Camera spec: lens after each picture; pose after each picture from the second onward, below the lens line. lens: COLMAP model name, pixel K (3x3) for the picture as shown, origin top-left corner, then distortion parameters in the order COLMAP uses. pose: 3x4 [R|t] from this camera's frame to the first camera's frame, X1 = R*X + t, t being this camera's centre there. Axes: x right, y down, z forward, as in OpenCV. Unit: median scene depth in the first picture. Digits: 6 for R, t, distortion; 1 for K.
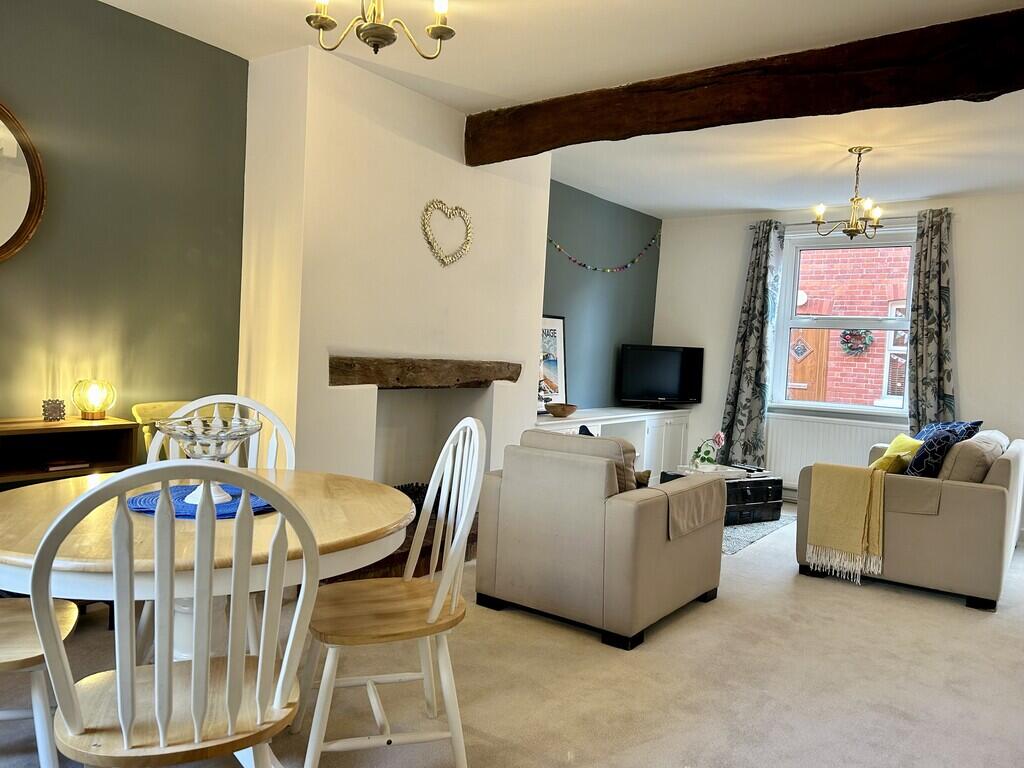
lens RADIAL K [[768.8, 0, 512.7], [0, 768.8, 384.3], [0, 0, 1]] dist [0.009046, 0.001746]
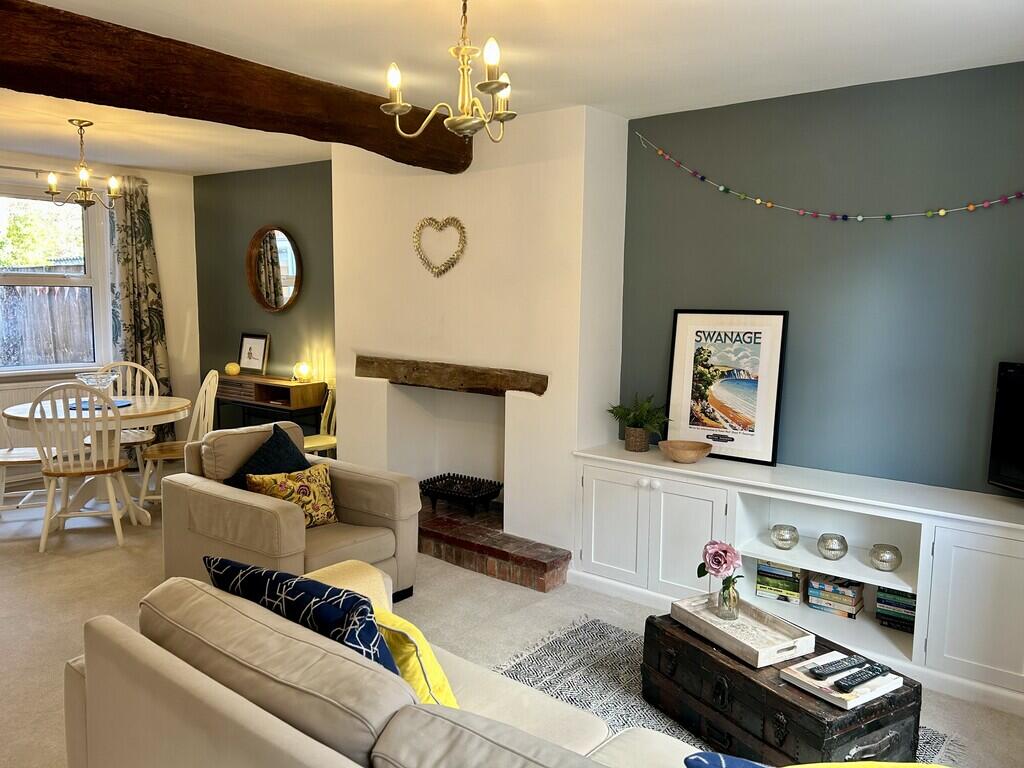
lens RADIAL K [[768.8, 0, 512.7], [0, 768.8, 383.8], [0, 0, 1]] dist [0.009046, 0.001746]
pose [[-0.072570, 0.067781, -0.995057, 0.985351], [-0.058358, 0.995690, 0.072080, -0.087709], [0.995654, 0.063301, -0.068302, 1.180642]]
